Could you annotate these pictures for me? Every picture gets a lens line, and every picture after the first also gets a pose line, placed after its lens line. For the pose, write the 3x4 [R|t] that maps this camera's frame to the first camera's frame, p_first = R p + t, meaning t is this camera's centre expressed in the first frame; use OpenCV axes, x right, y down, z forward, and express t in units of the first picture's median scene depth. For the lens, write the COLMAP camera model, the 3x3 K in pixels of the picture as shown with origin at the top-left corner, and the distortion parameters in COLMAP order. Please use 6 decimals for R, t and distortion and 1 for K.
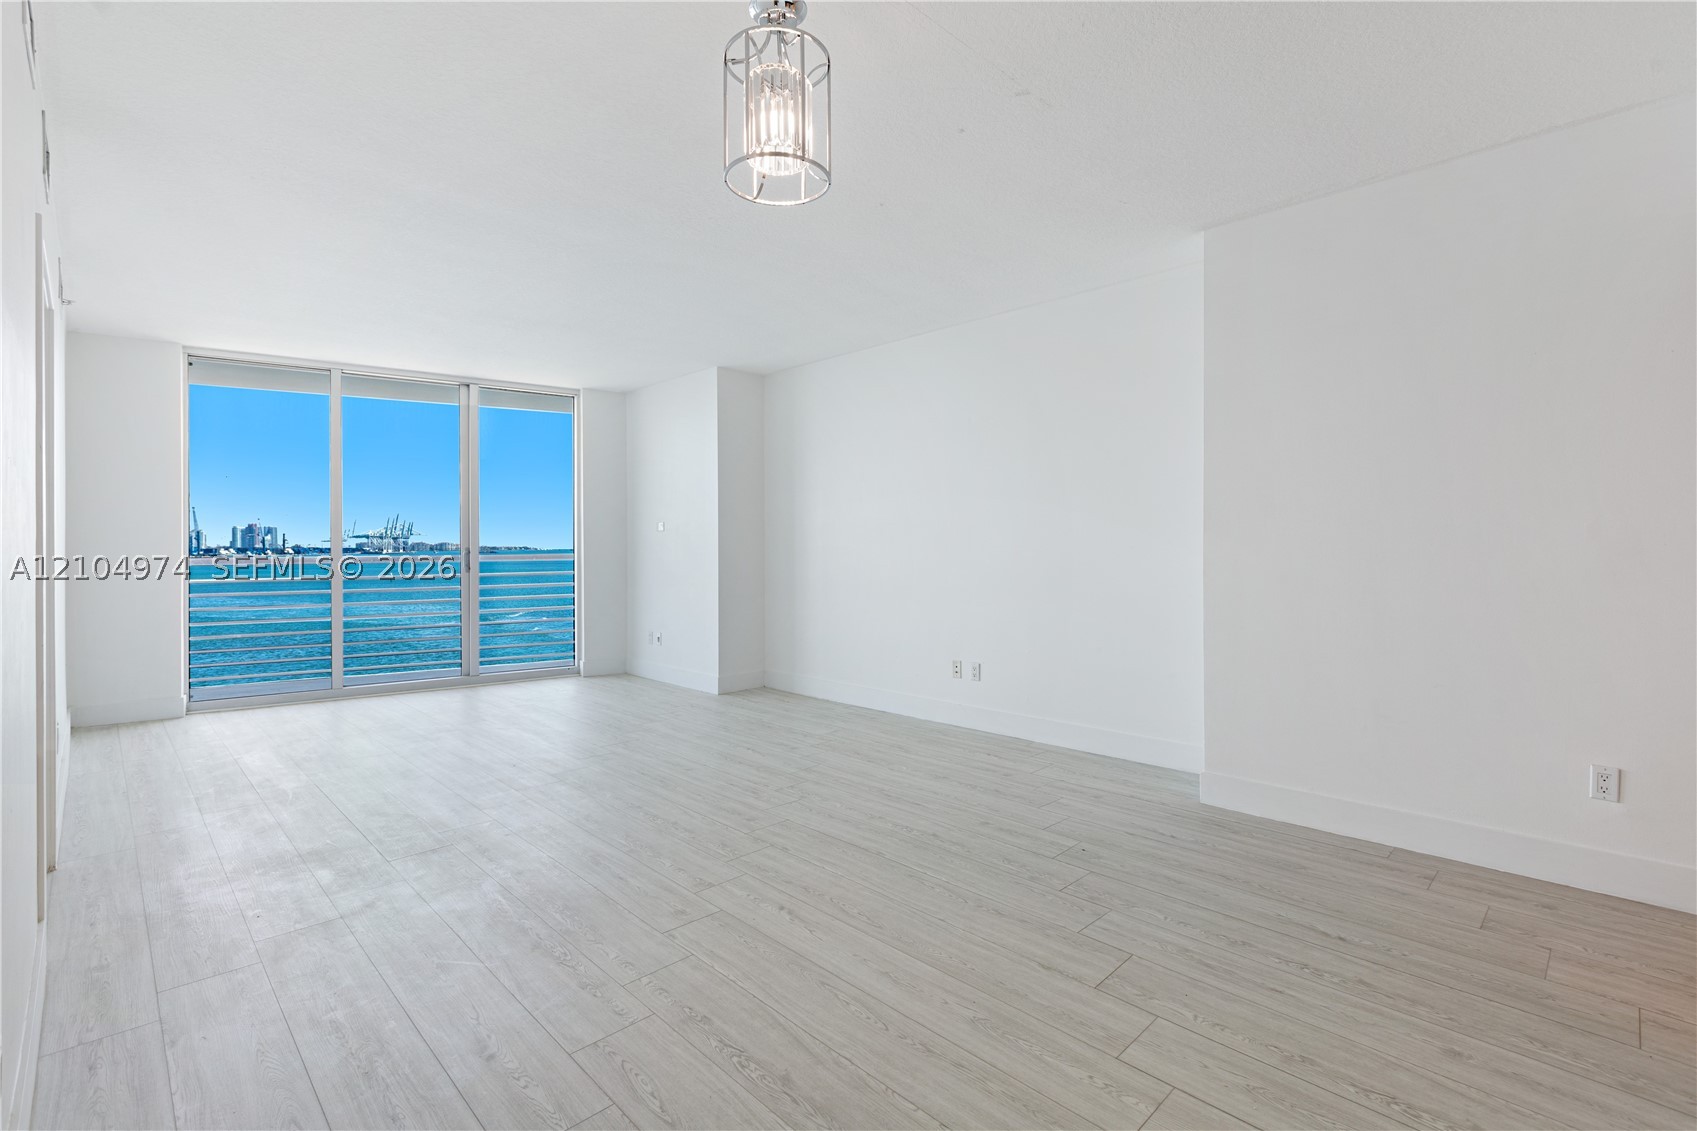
lens RADIAL K [[767.6, 0, 825.7], [0, 767.6, 545.9], [0, 0, 1]] dist [0.004262, -0.002101]
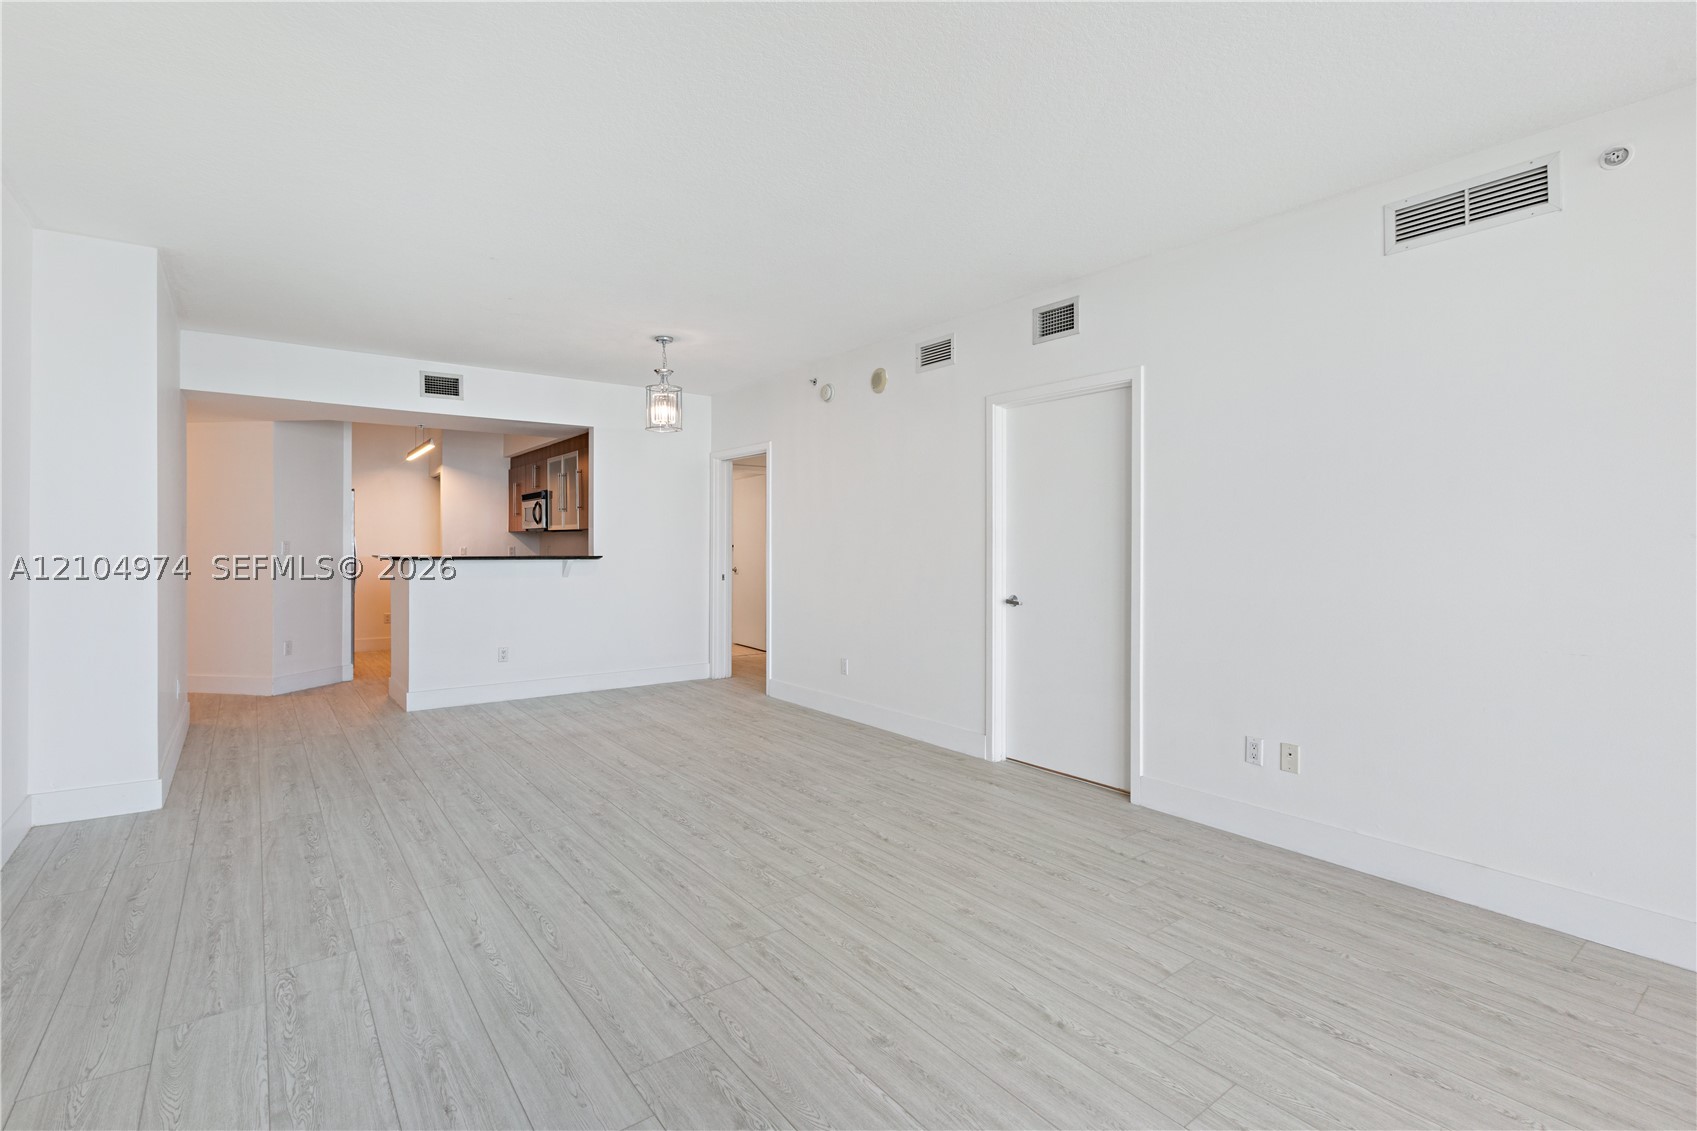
lens RADIAL K [[767.6, 0, 821.7], [0, 767.6, 559.6], [0, 0, 1]] dist [0.004262, -0.002101]
pose [[-0.991479, -0.004702, 0.130184, -0.368036], [-0.002244, 0.999817, 0.019023, -0.013761], [-0.130250, 0.018569, -0.991307, 1.352815]]
